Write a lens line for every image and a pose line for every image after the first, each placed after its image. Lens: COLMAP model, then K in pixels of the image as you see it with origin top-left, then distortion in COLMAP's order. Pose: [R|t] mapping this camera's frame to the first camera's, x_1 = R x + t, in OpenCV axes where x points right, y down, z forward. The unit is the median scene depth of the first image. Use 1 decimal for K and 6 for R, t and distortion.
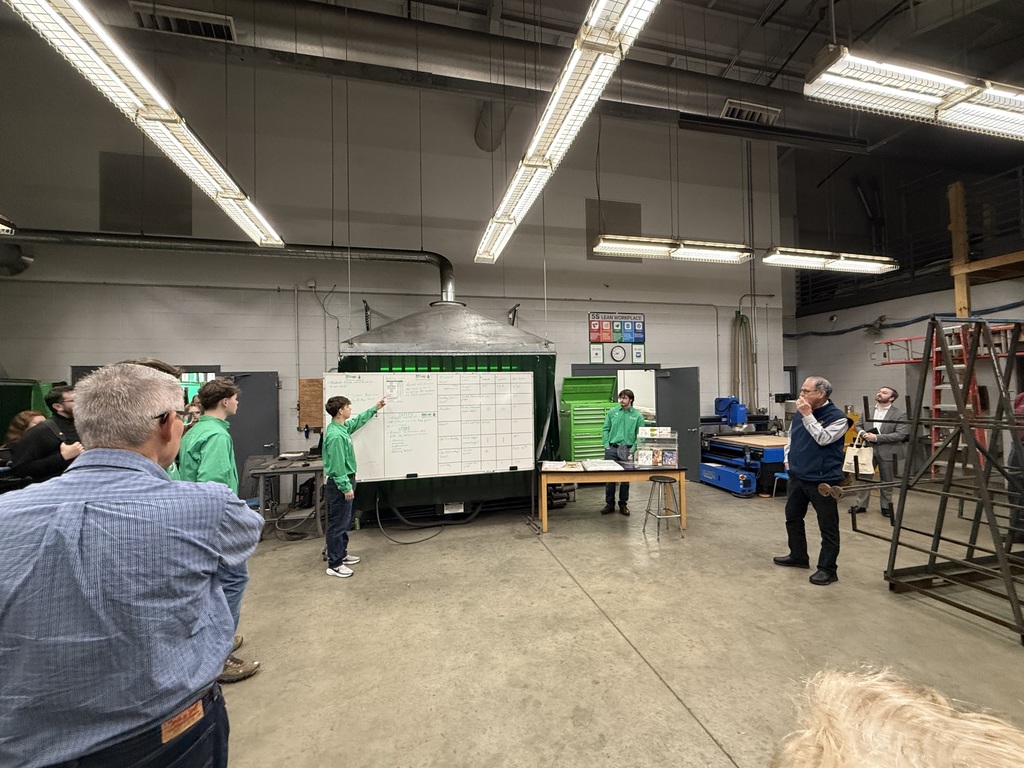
lens RADIAL K [[412.1, 0, 512.0], [0, 412.1, 384.0], [0, 0, 1]] dist [0.000322, 0.000065]
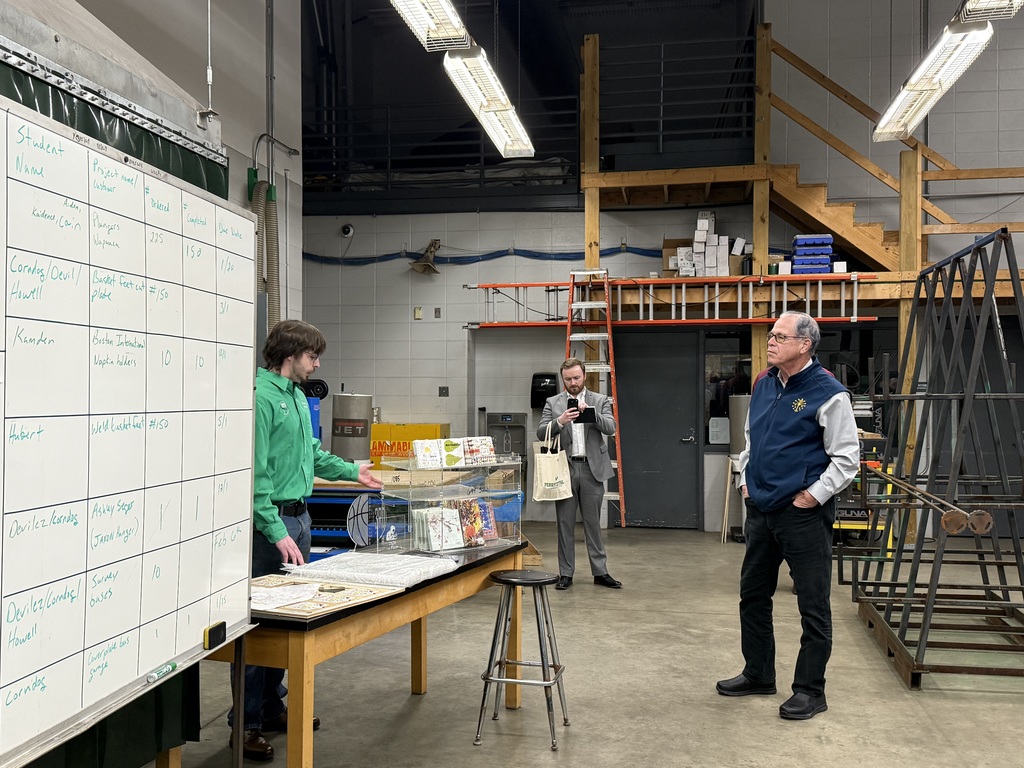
lens RADIAL K [[1019.7, 0, 512.0], [0, 1019.7, 384.0], [0, 0, 1]] dist [0.086694, -0.010334]
pose [[0.372310, 0.026241, 0.927737, -0.450431], [-0.009577, 0.999656, -0.024431, 0.083272], [-0.928059, 0.000211, 0.372433, 0.648865]]
